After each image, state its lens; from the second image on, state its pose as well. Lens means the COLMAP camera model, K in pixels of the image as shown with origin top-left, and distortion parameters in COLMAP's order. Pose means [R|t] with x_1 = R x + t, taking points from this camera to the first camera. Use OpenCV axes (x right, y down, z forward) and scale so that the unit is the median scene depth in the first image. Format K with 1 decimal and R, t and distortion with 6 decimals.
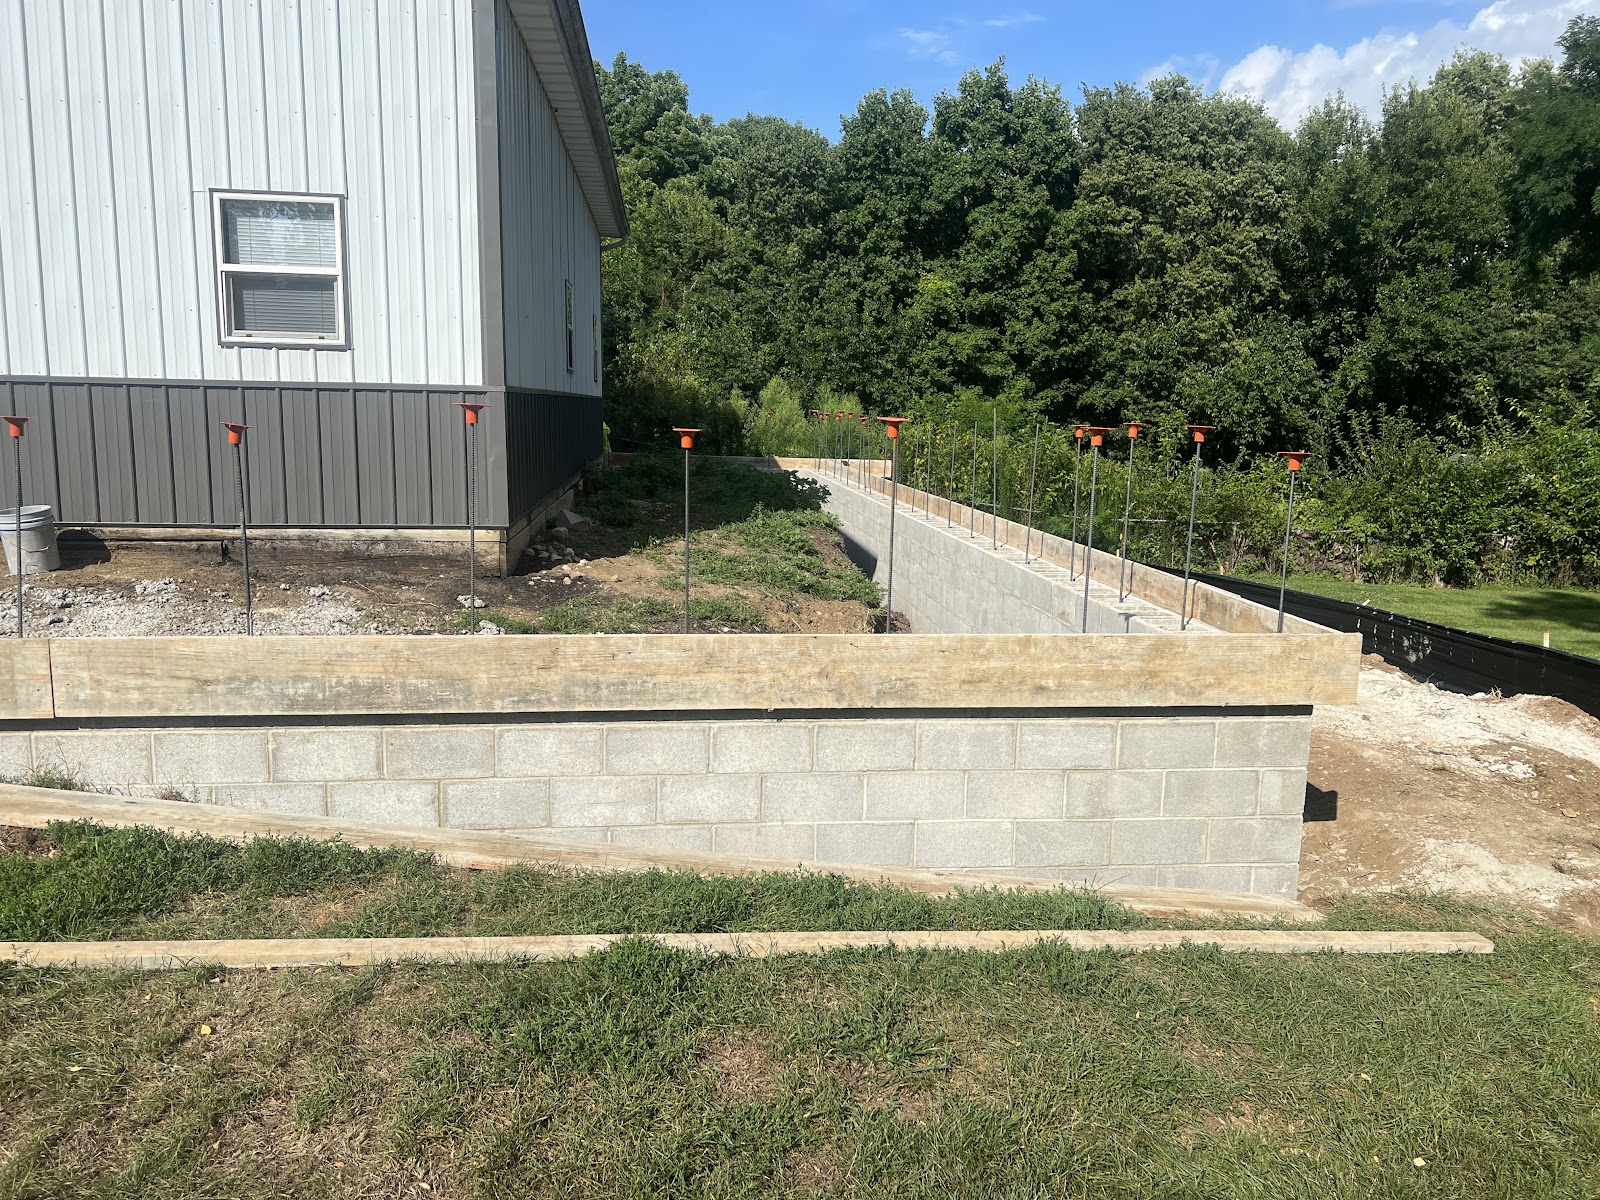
lens RADIAL K [[1209.2, 0, 795.8], [0, 1209.2, 609.4], [0, 0, 1]] dist [0.054902, -0.006287]
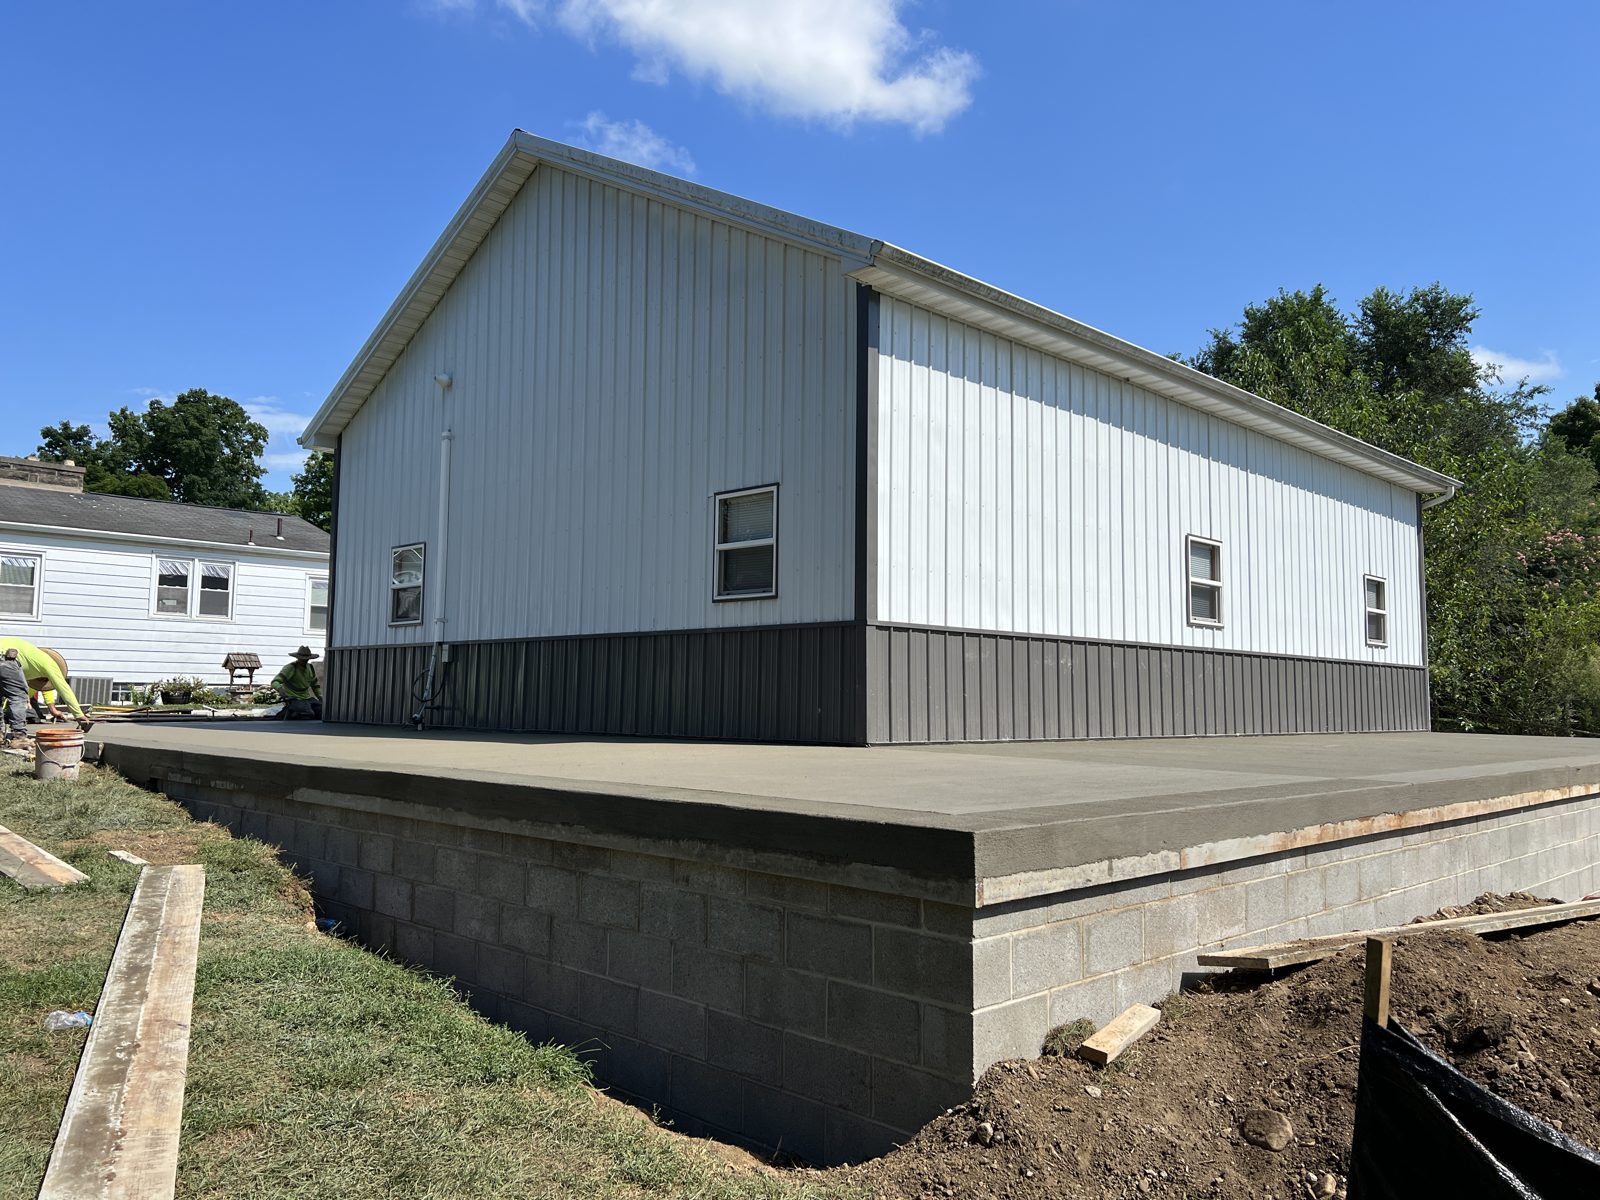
lens RADIAL K [[1209.2, 0, 807.2], [0, 1209.2, 589.8], [0, 0, 1]] dist [0.054902, -0.006287]
pose [[0.639365, -0.074825, -0.765254, 0.608785], [-0.133165, 0.969439, -0.206048, 0.029727], [0.757284, 0.233645, 0.609861, 0.264813]]
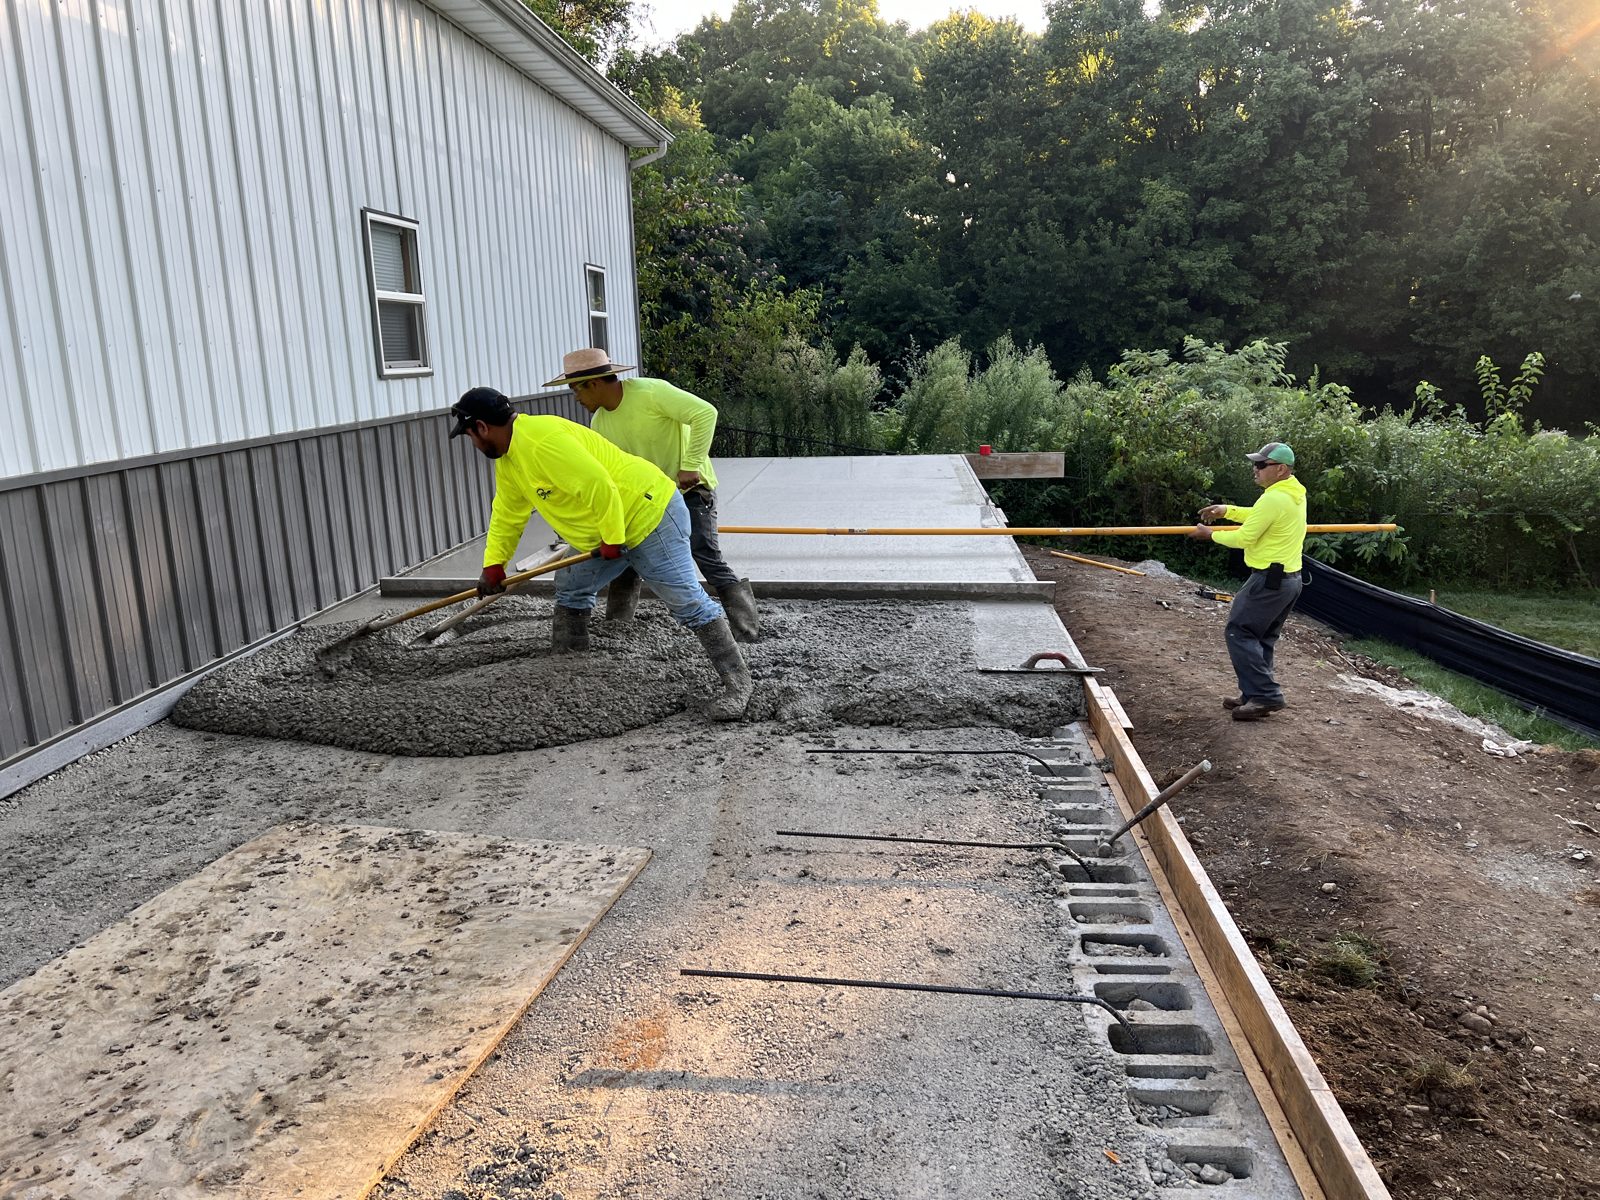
lens RADIAL K [[1209.2, 0, 807.6], [0, 1209.2, 594.5], [0, 0, 1]] dist [0.054902, -0.006287]
pose [[0.983673, -0.008288, -0.179772, 0.151206], [0.015507, 0.999127, 0.038787, -0.203679], [0.179294, -0.040941, 0.982943, 0.823423]]
